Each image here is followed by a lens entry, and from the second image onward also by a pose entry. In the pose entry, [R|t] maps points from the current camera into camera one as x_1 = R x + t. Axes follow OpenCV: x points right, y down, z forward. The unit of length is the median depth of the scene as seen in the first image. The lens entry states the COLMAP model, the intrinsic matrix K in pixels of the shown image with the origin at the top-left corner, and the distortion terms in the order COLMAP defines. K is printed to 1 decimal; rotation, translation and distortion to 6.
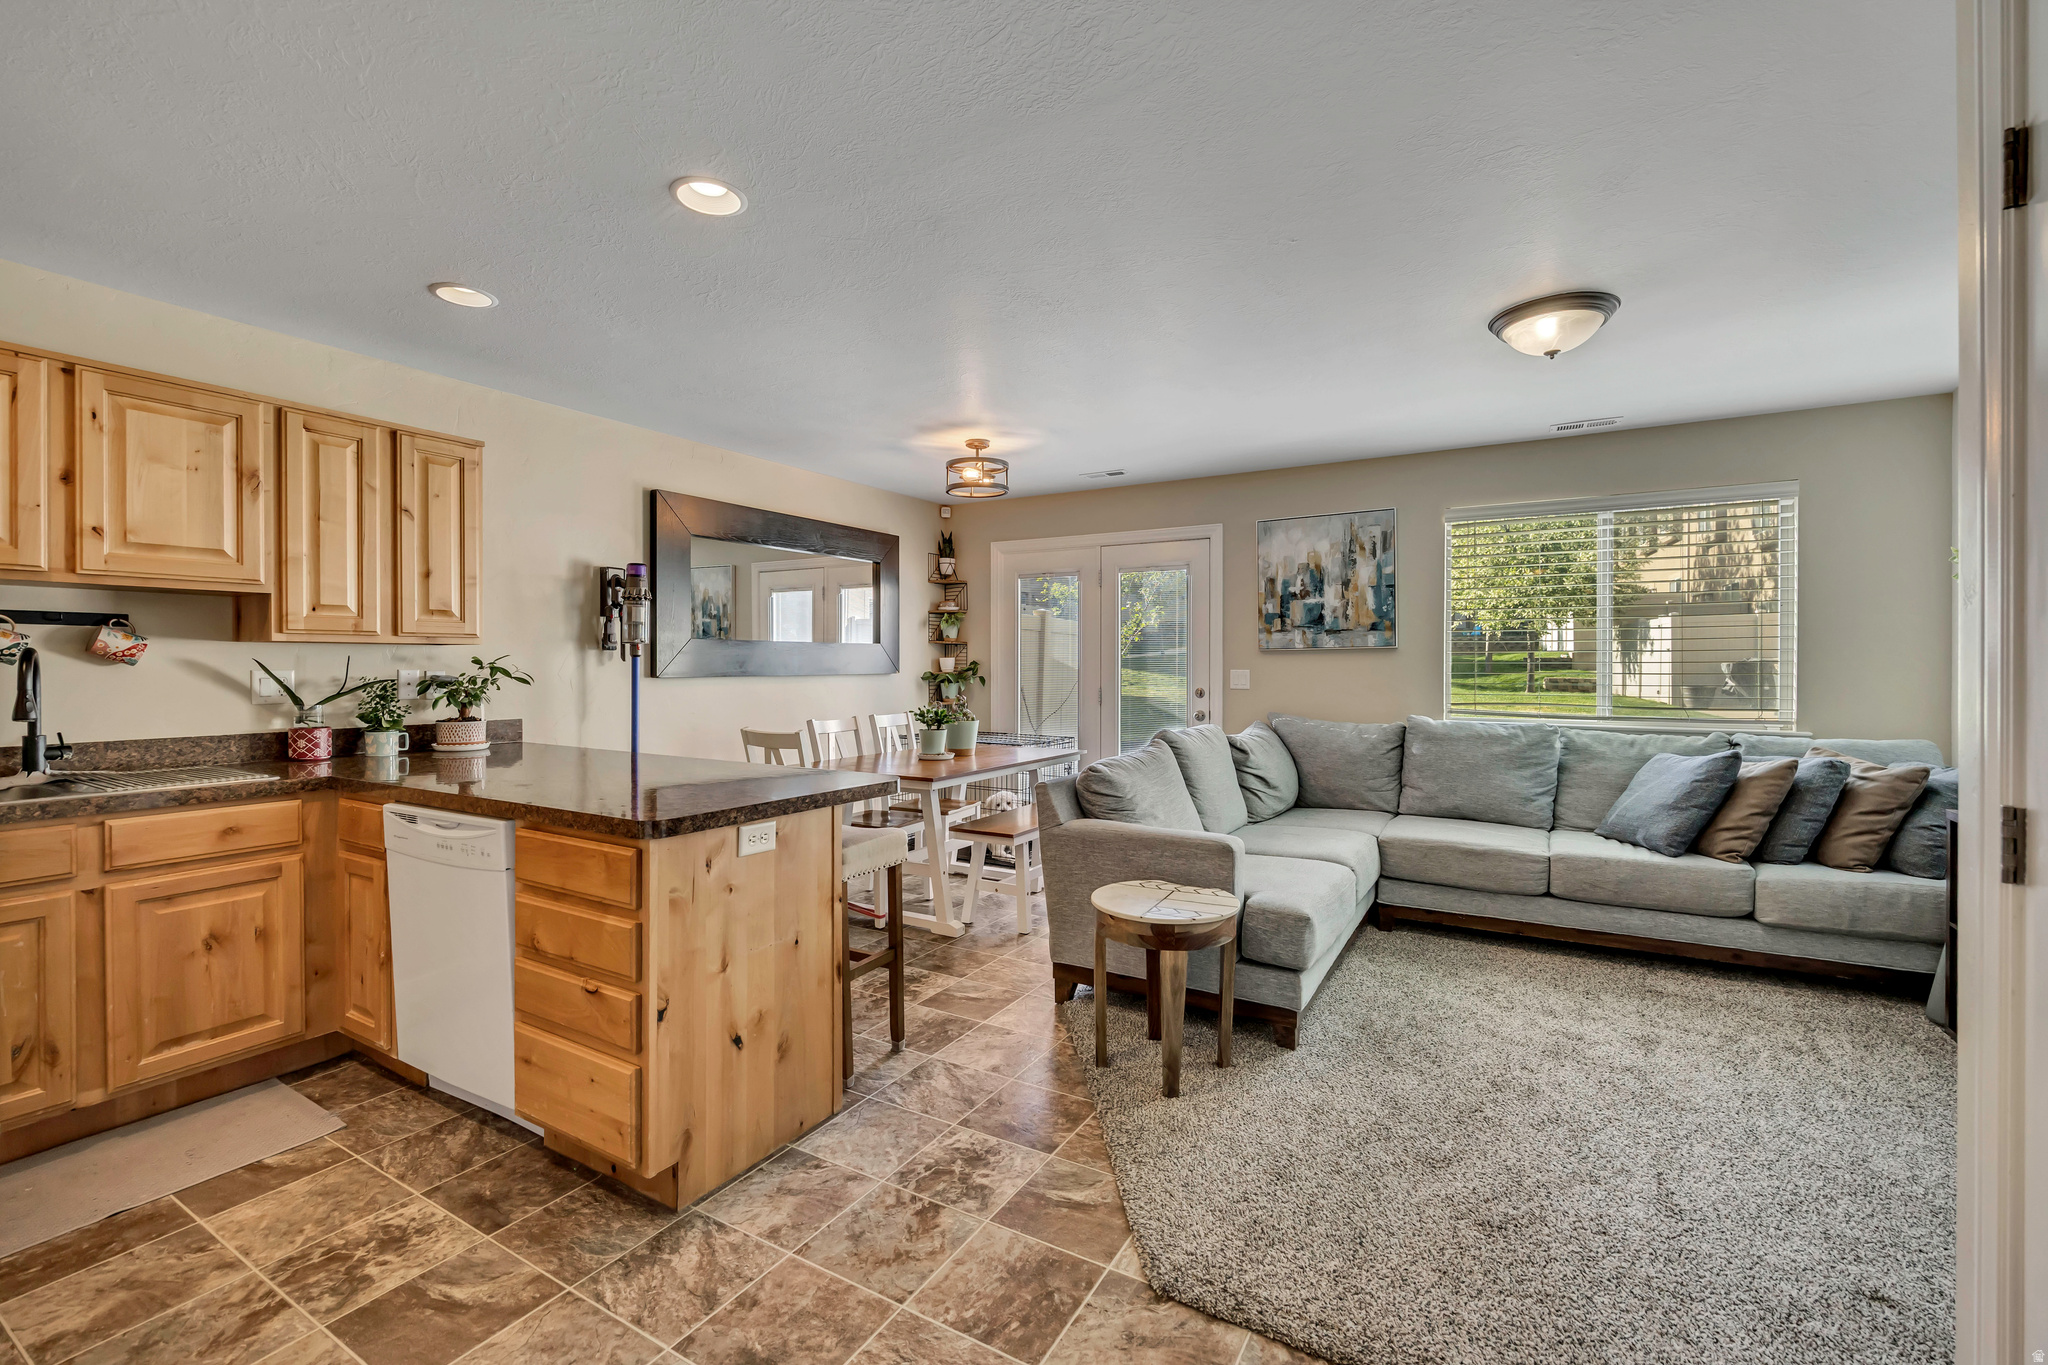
lens RADIAL K [[872.0, 0, 1023.6], [0, 872.0, 668.1], [0, 0, 1]] dist [-0.004689, 0.000413]
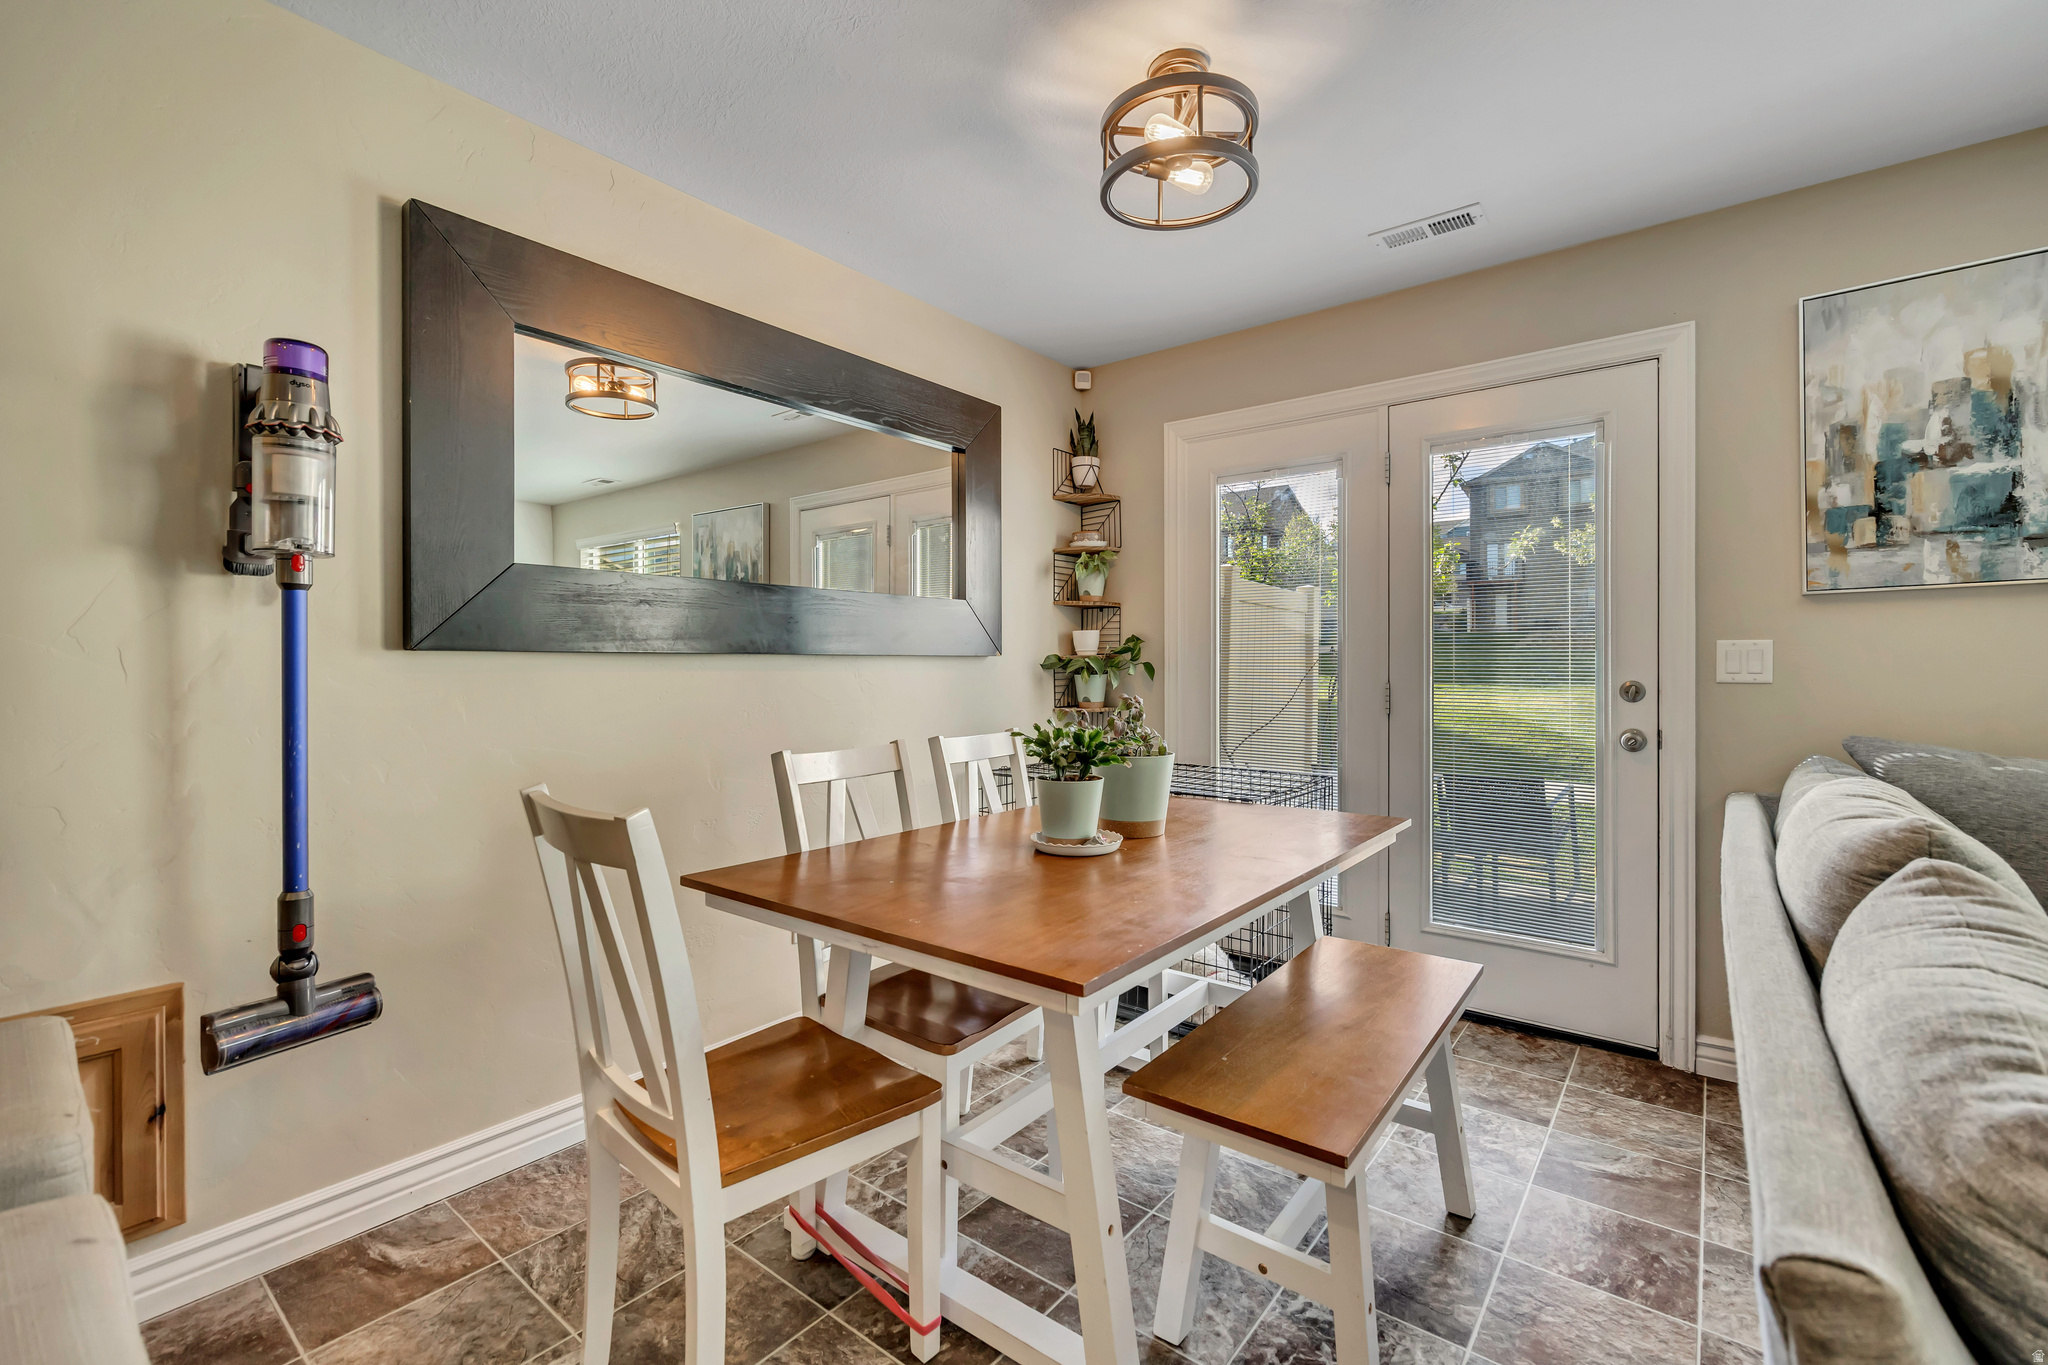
lens RADIAL K [[872.0, 0, 1023.6], [0, 872.0, 668.1], [0, 0, 1]] dist [-0.004689, 0.000413]
pose [[0.990567, -0.001986, -0.137012, -0.091632], [0.001560, 0.999994, -0.003218, 0.026934], [0.137017, 0.002974, 0.990564, 0.784875]]
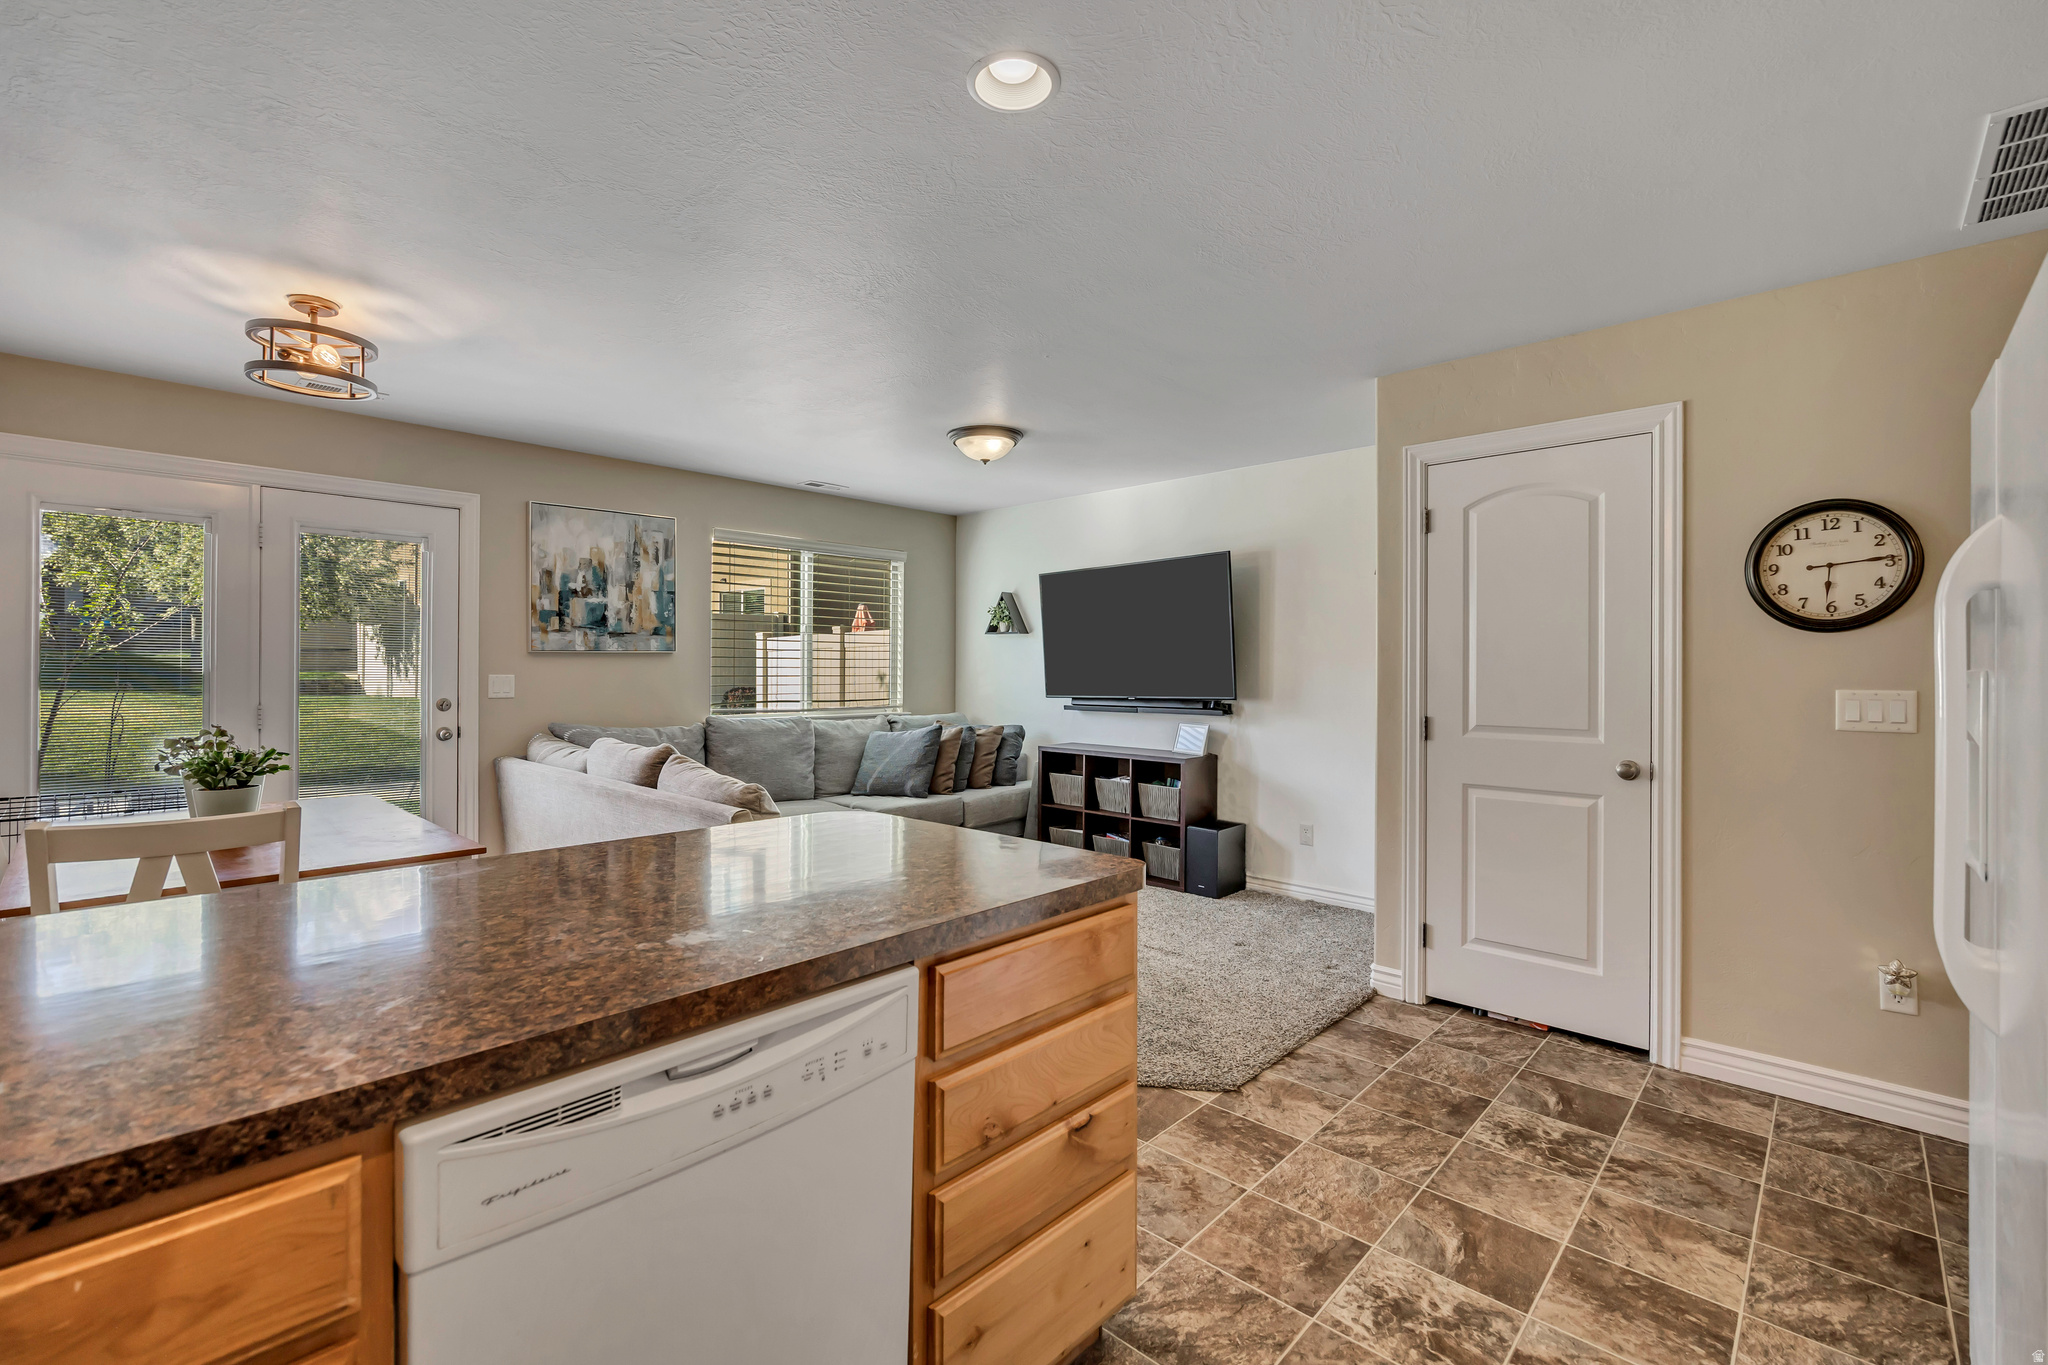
lens RADIAL K [[879.0, 0, 1018.3], [0, 879.0, 670.0], [0, 0, 1]] dist [-0.007263, 0.001099]
pose [[0.224354, -0.001666, 0.974506, -0.710979], [-0.000331, 0.999998, 0.001786, -0.006589], [-0.974508, -0.000724, 0.224353, 0.515459]]
